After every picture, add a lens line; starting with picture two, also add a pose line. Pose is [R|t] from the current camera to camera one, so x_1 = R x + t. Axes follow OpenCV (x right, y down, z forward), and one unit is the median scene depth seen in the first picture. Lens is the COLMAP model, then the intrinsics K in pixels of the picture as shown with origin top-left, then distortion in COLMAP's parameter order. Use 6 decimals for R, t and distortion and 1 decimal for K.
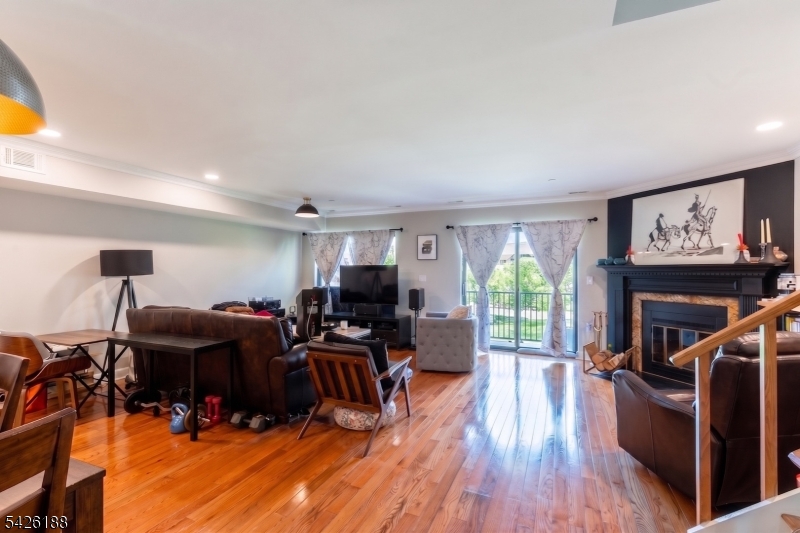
lens RADIAL K [[363.3, 0, 399.5], [0, 363.3, 267.2], [0, 0, 1]] dist [0.012596, -0.000934]
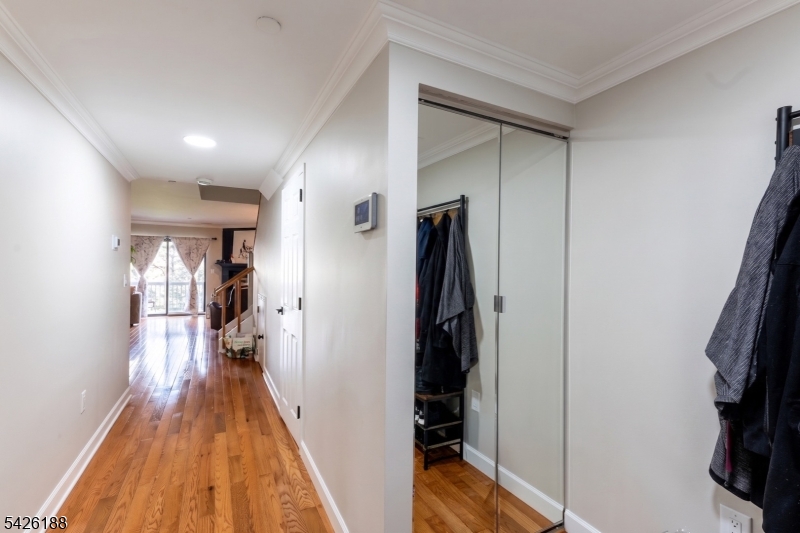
lens RADIAL K [[363.3, 0, 394.9], [0, 363.3, 268.6], [0, 0, 1]] dist [0.012596, -0.000934]
pose [[0.613574, 0.004335, 0.789626, -0.383891], [-0.015956, 0.999849, 0.006909, -0.006799], [-0.789476, -0.016839, 0.613550, -0.898981]]
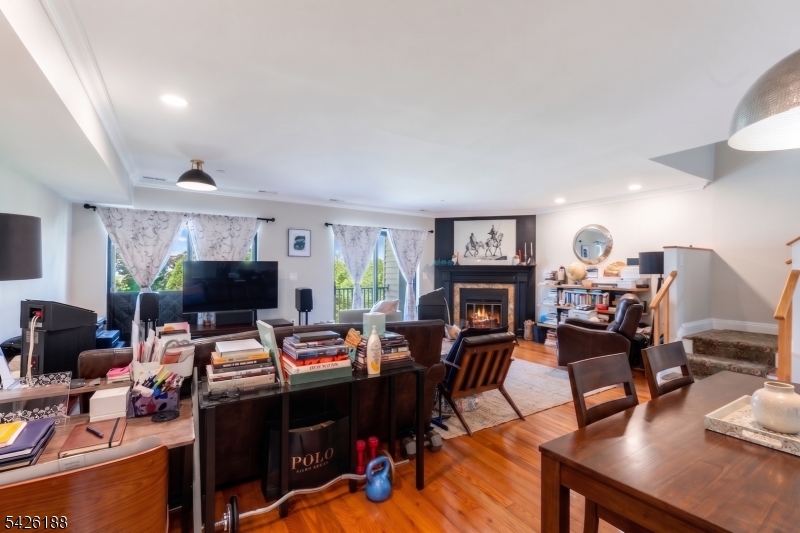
lens RADIAL K [[363.3, 0, 400.2], [0, 363.3, 269.6], [0, 0, 1]] dist [0.012596, -0.000934]
pose [[0.550369, -0.001327, 0.834920, -0.705536], [-0.014008, 0.999843, 0.010822, -0.000489], [-0.834804, -0.017652, 0.550264, 0.351171]]
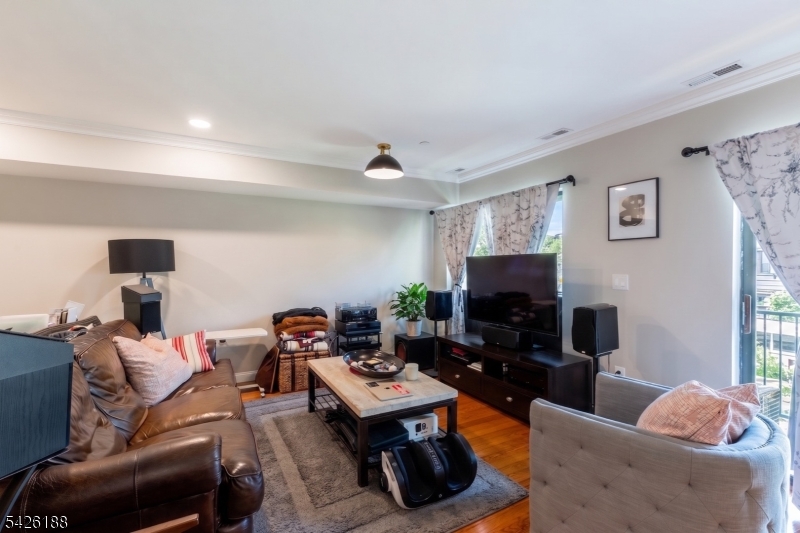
lens RADIAL K [[363.3, 0, 401.4], [0, 363.3, 265.5], [0, 0, 1]] dist [0.012596, -0.000934]
pose [[0.798420, -0.004939, -0.602081, 0.151109], [0.010840, 0.999922, 0.006173, 0.006521], [0.602003, -0.011455, 0.798411, 0.612842]]
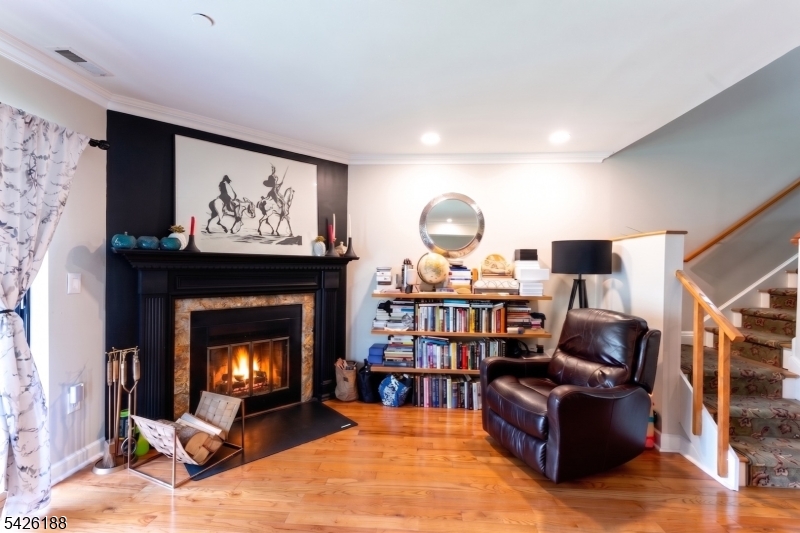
lens RADIAL K [[363.3, 0, 402.5], [0, 363.3, 268.7], [0, 0, 1]] dist [0.012596, -0.000934]
pose [[-0.362989, -0.012460, 0.931710, -0.013302], [-0.025208, 0.999676, 0.003548, 0.009387], [-0.931452, -0.022198, -0.363186, 0.848035]]
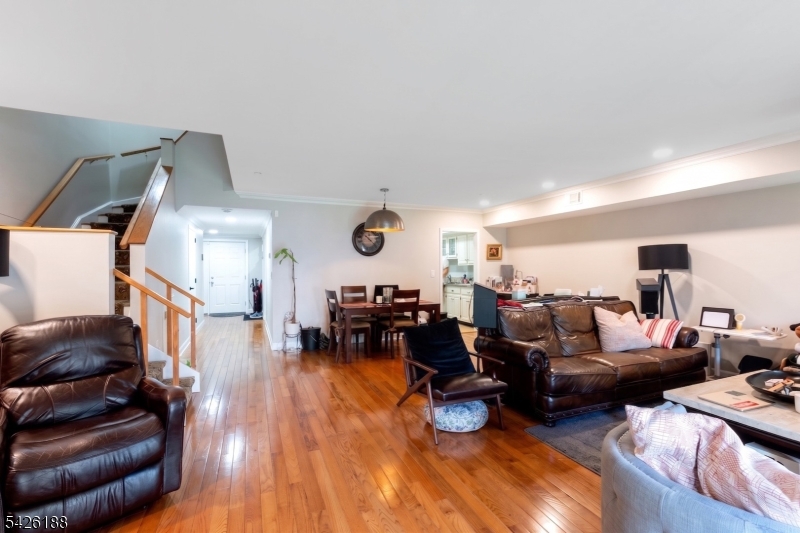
lens RADIAL K [[363.3, 0, 400.9], [0, 363.3, 267.1], [0, 0, 1]] dist [0.012596, -0.000934]
pose [[-0.680989, -0.002109, -0.732290, 0.451241], [0.007239, 0.999928, -0.009611, 0.015701], [0.732257, -0.011846, -0.680925, 1.005724]]
